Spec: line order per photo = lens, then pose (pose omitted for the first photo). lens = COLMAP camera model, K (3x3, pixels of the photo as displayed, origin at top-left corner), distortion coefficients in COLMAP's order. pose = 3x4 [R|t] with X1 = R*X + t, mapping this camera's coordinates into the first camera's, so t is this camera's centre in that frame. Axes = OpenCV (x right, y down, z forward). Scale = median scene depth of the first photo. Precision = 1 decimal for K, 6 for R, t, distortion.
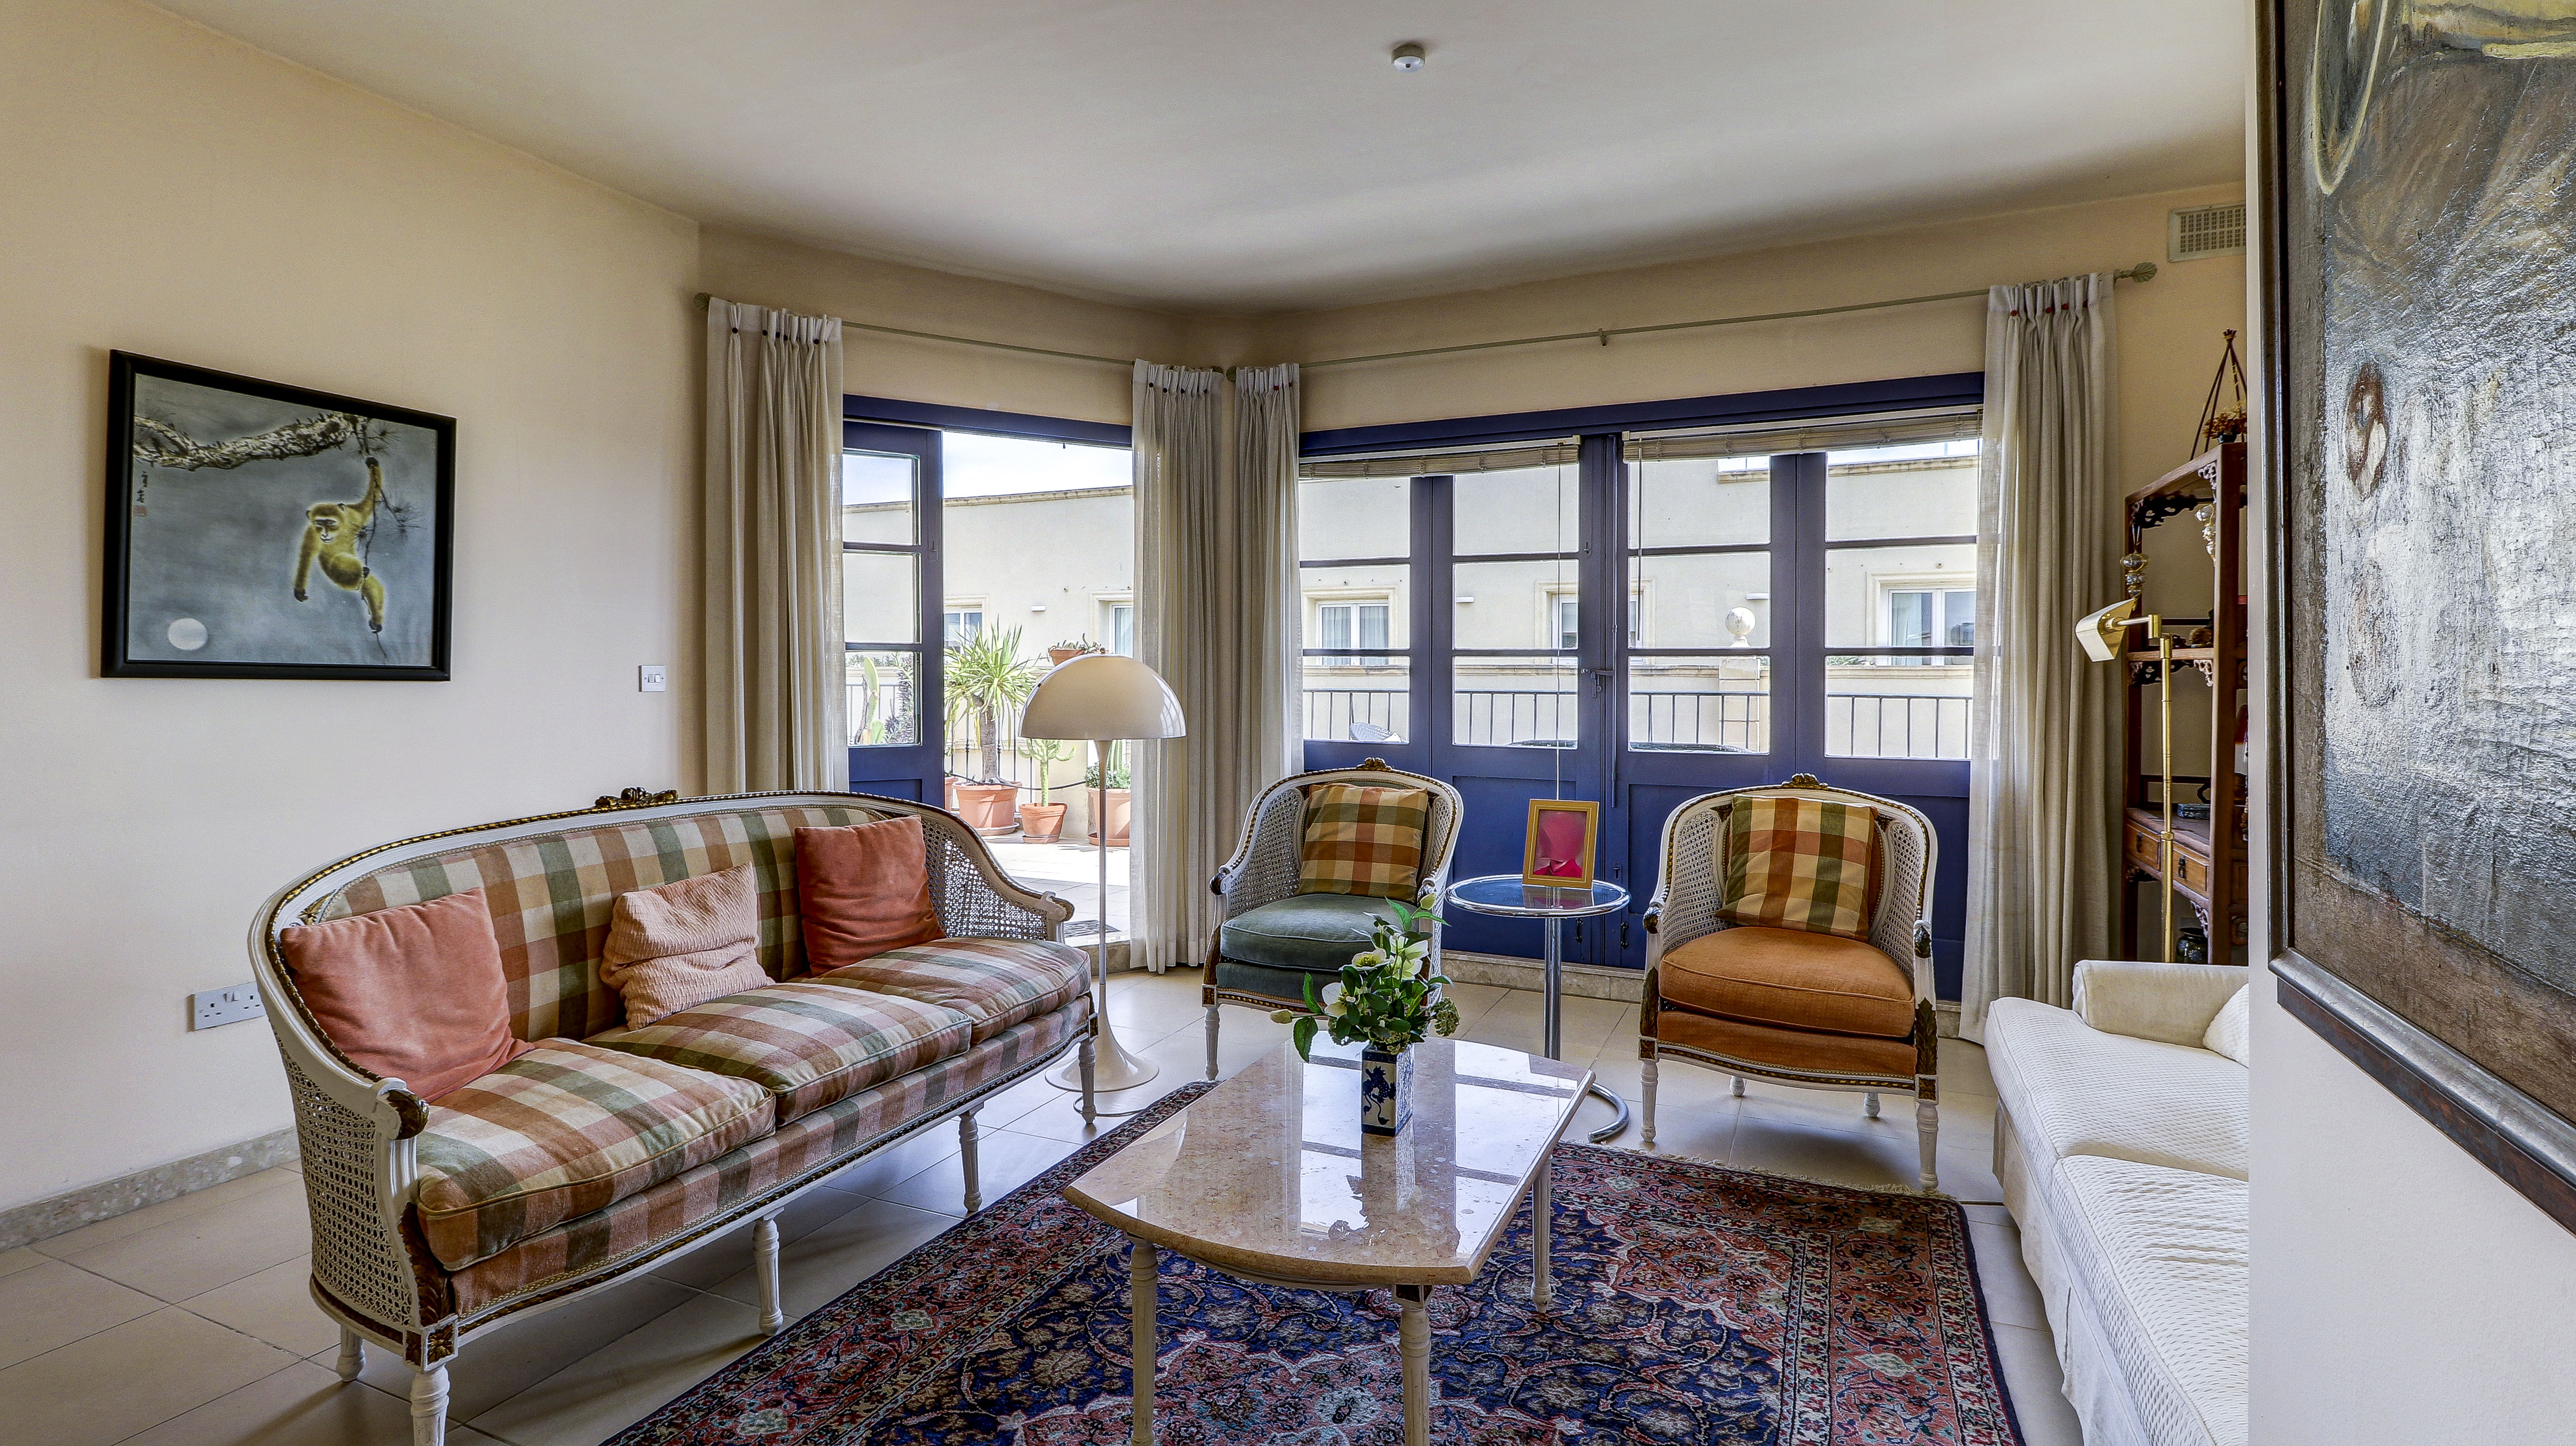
lens RADIAL K [[1202.2, 0, 1326.4], [0, 1202.2, 716.9], [0, 0, 1]] dist [0.000899, -0.000428]
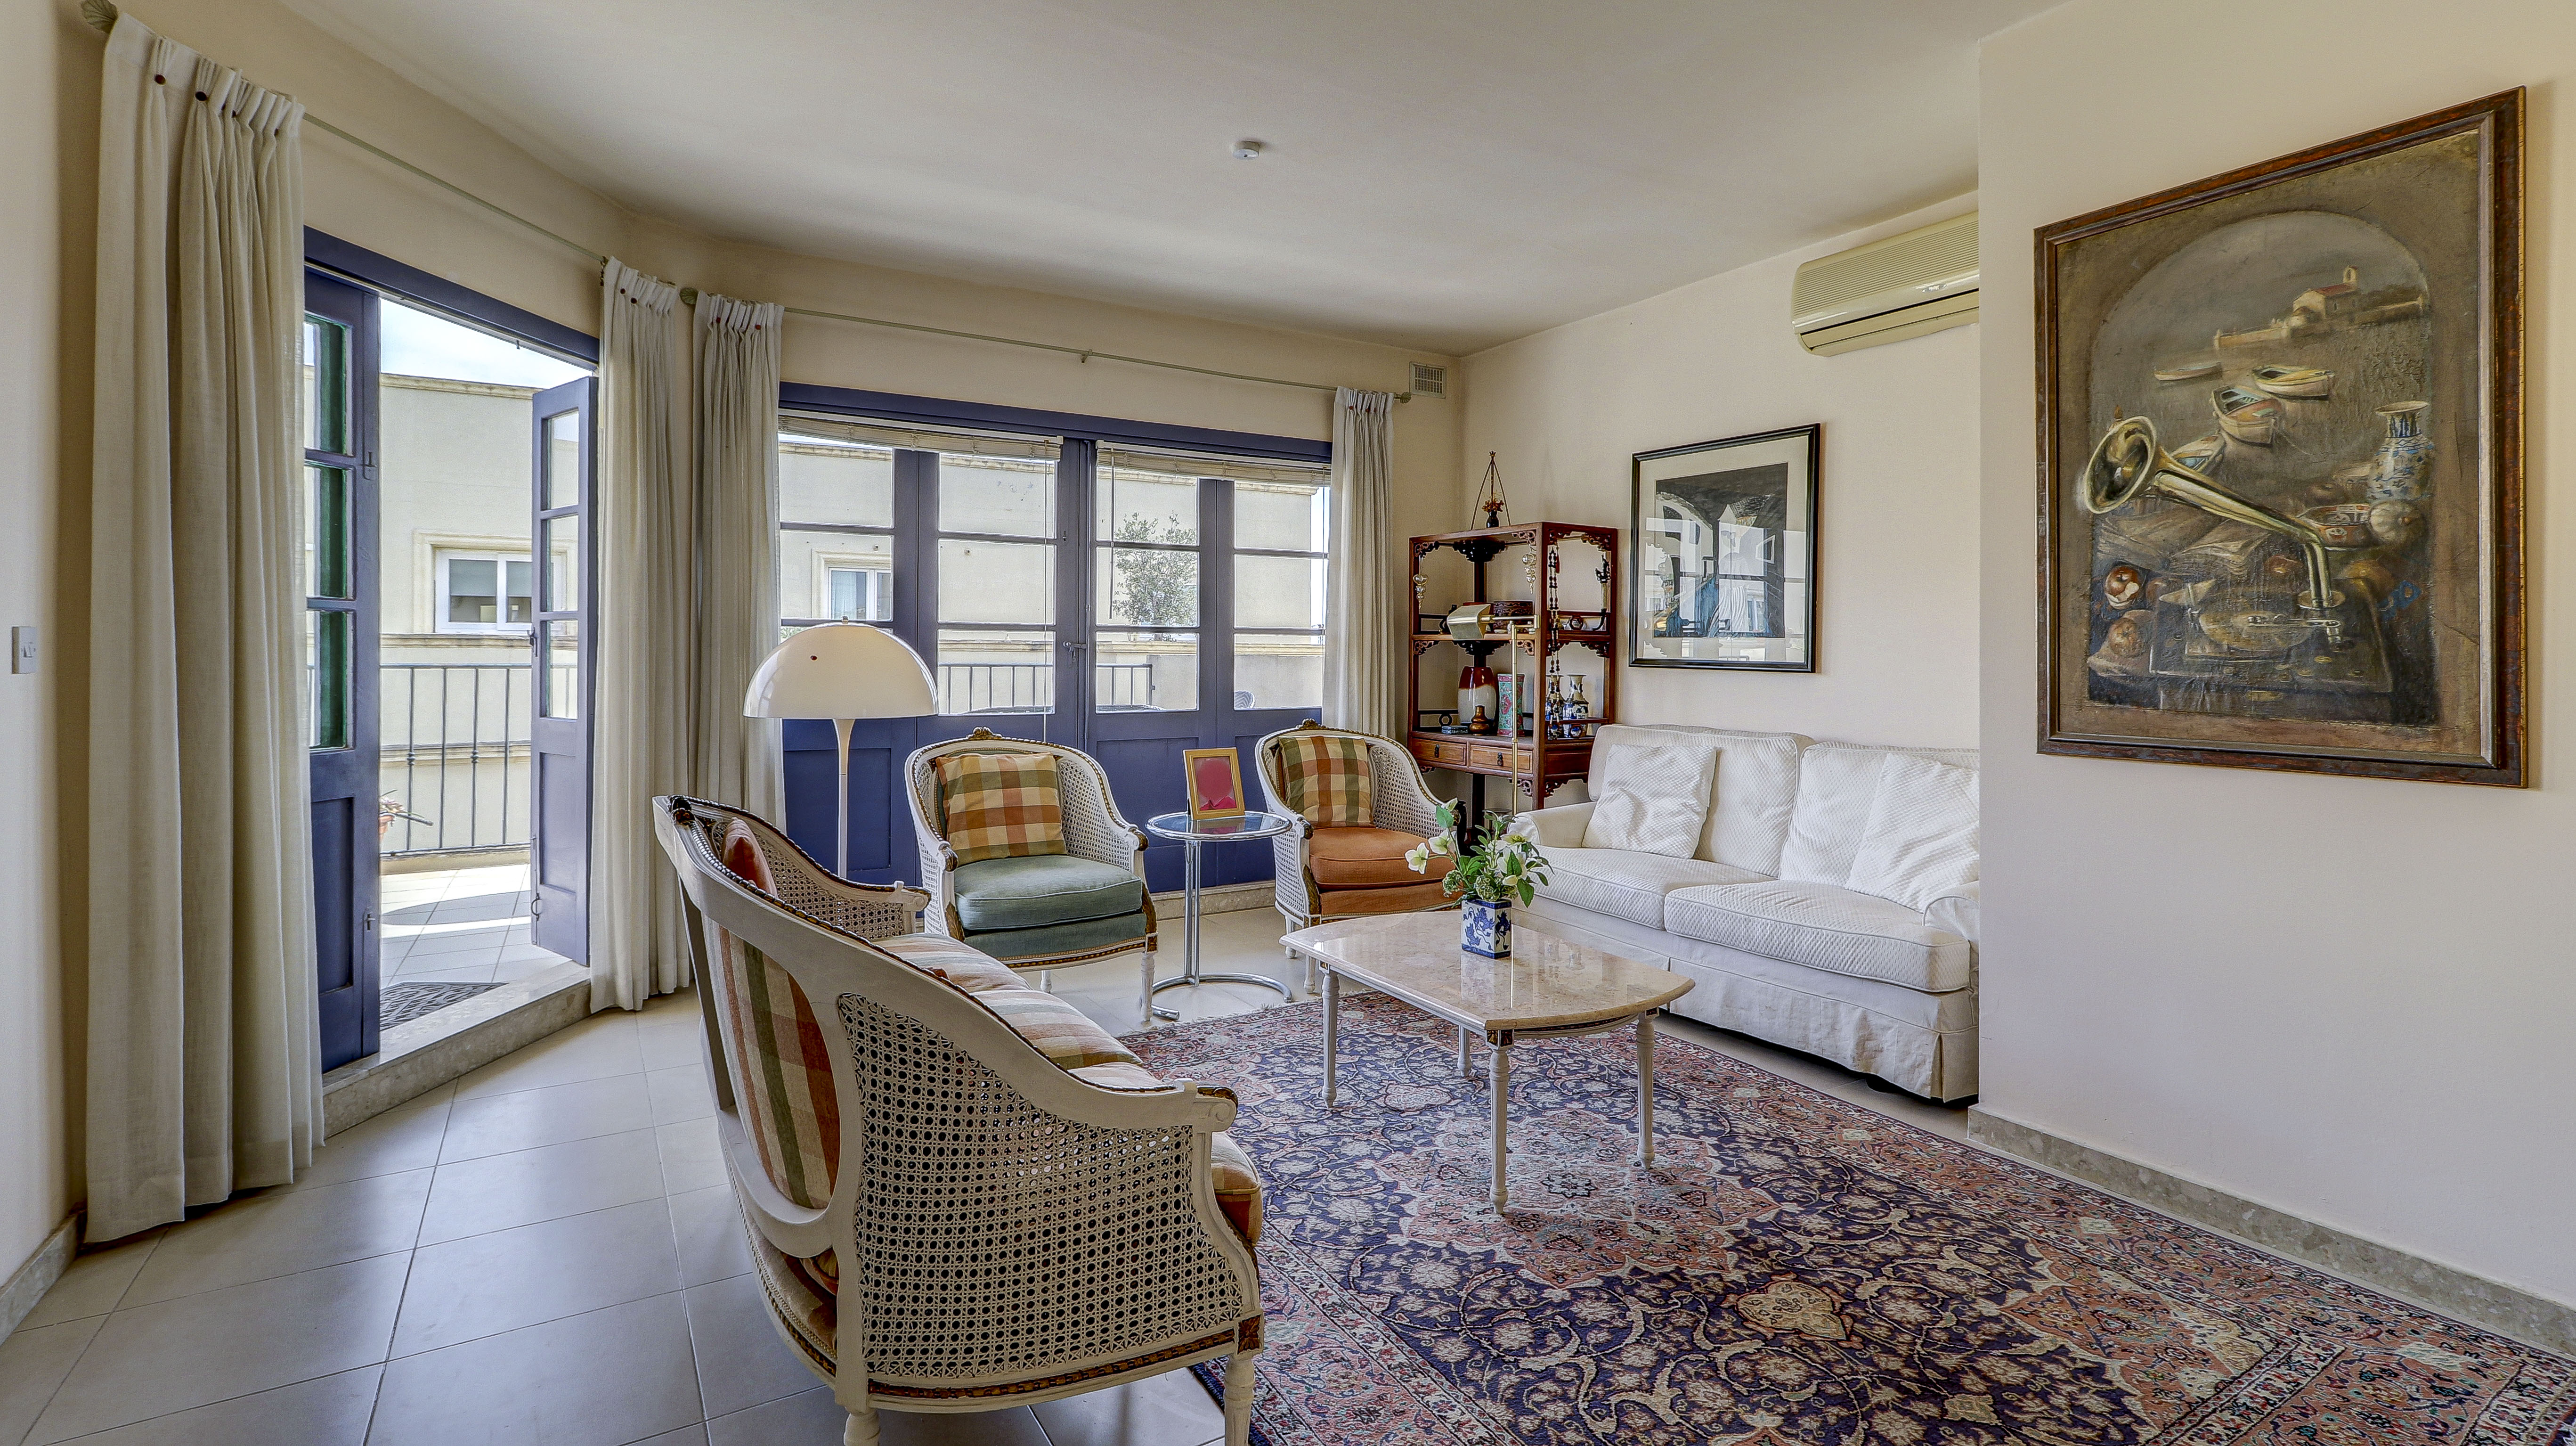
lens RADIAL K [[1217.9, 0, 1324.6], [0, 1217.9, 689.0], [0, 0, 1]] dist [-0.000595, -0.000679]
pose [[0.559794, -0.025686, 0.828233, -0.686137], [0.026351, 0.999566, 0.013189, -0.005160], [-0.828213, 0.014441, 0.560228, 0.173258]]
